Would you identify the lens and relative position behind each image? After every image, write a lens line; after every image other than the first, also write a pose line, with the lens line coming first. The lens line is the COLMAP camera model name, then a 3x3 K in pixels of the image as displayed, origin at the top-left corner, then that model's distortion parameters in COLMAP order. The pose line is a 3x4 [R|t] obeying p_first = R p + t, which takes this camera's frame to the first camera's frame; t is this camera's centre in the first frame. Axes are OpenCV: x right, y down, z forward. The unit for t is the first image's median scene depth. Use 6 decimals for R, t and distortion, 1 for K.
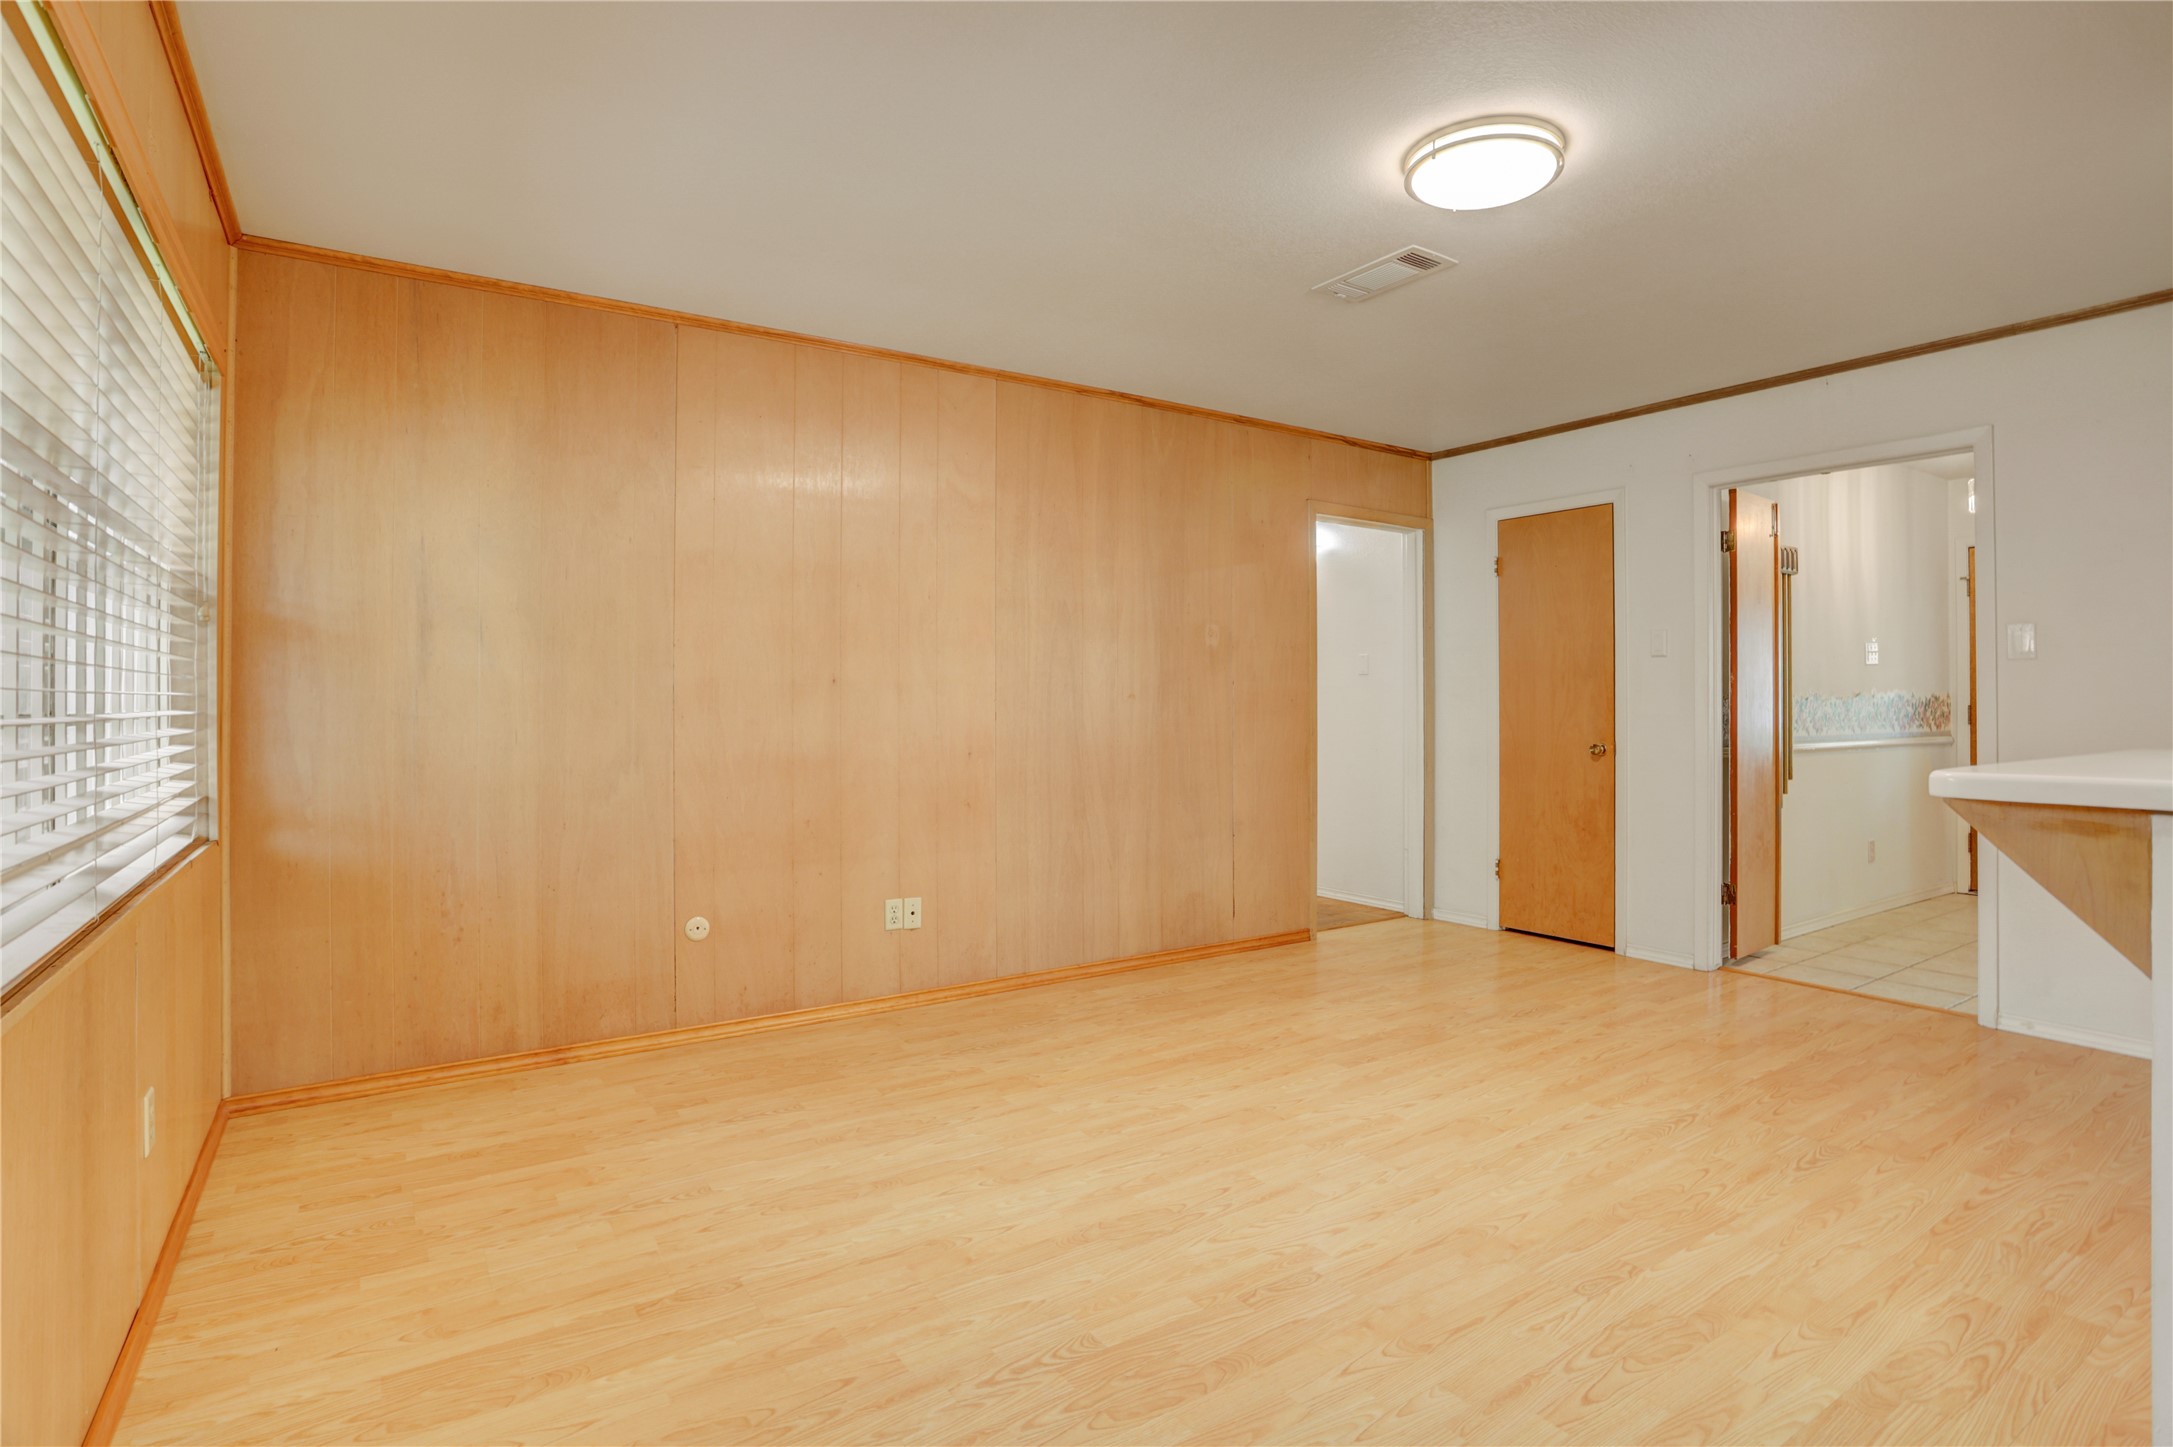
lens RADIAL K [[1069.0, 0, 1099.6], [0, 1069.0, 715.3], [0, 0, 1]] dist [-0.026520, 0.006552]
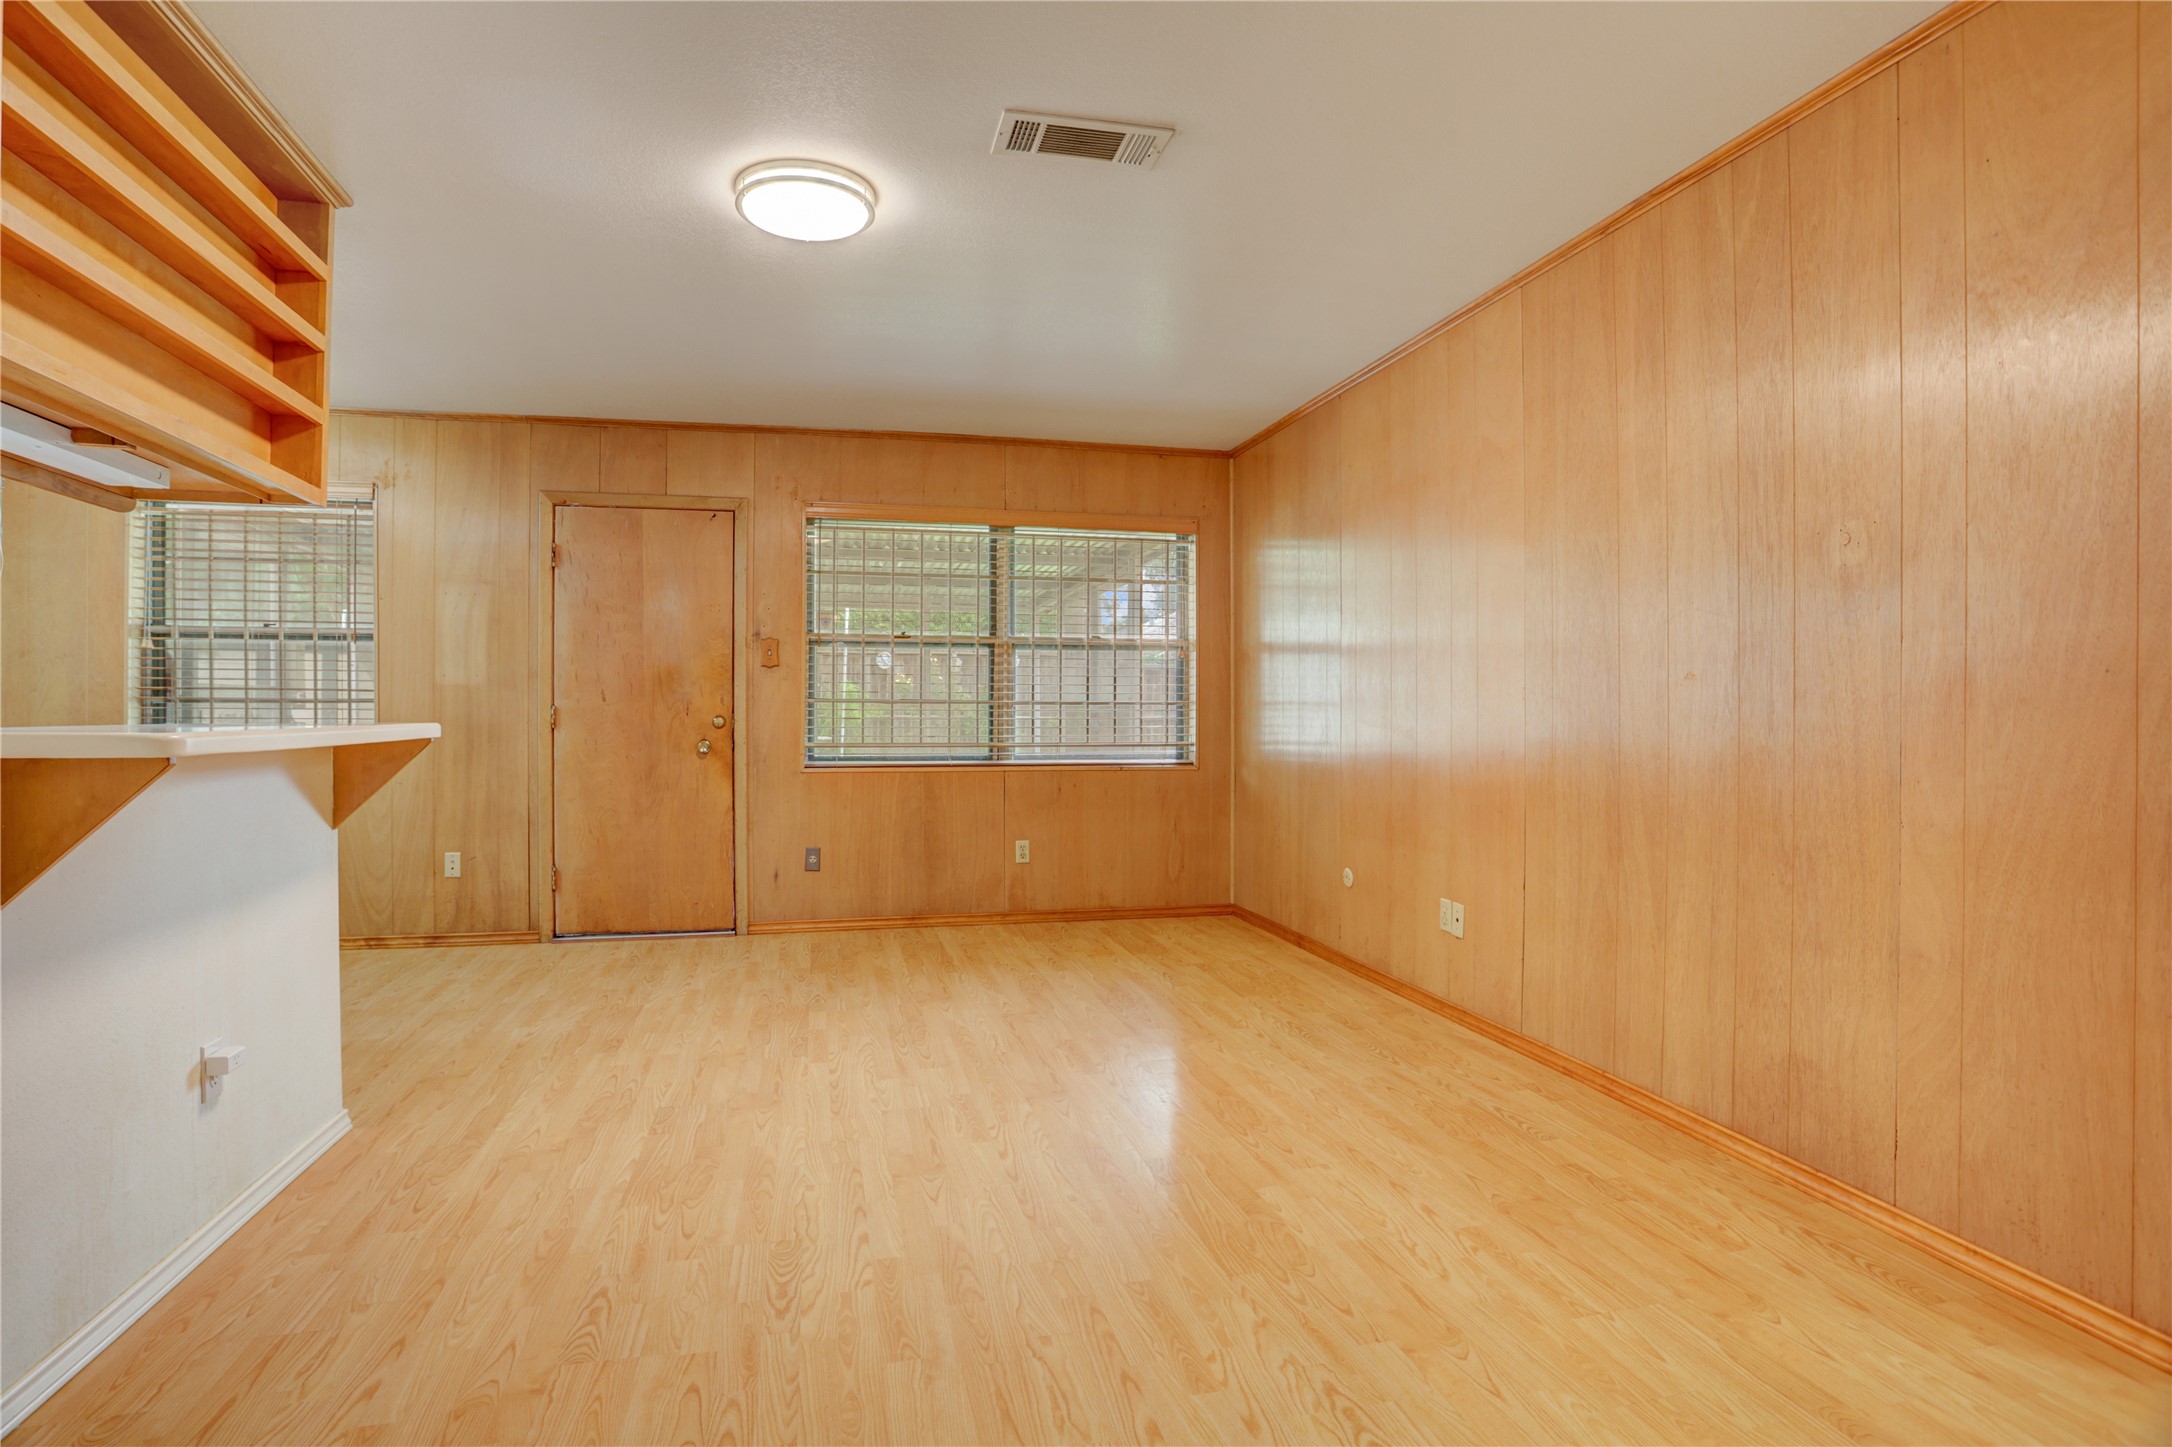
lens RADIAL K [[1068.5, 0, 1100.7], [0, 1068.5, 720.2], [0, 0, 1]] dist [-0.026520, 0.006552]
pose [[-0.341007, 0.009258, -0.940015, 1.133974], [-0.000279, 0.999950, 0.009949, 0.001992], [0.940061, 0.003655, -0.340987, 1.441166]]
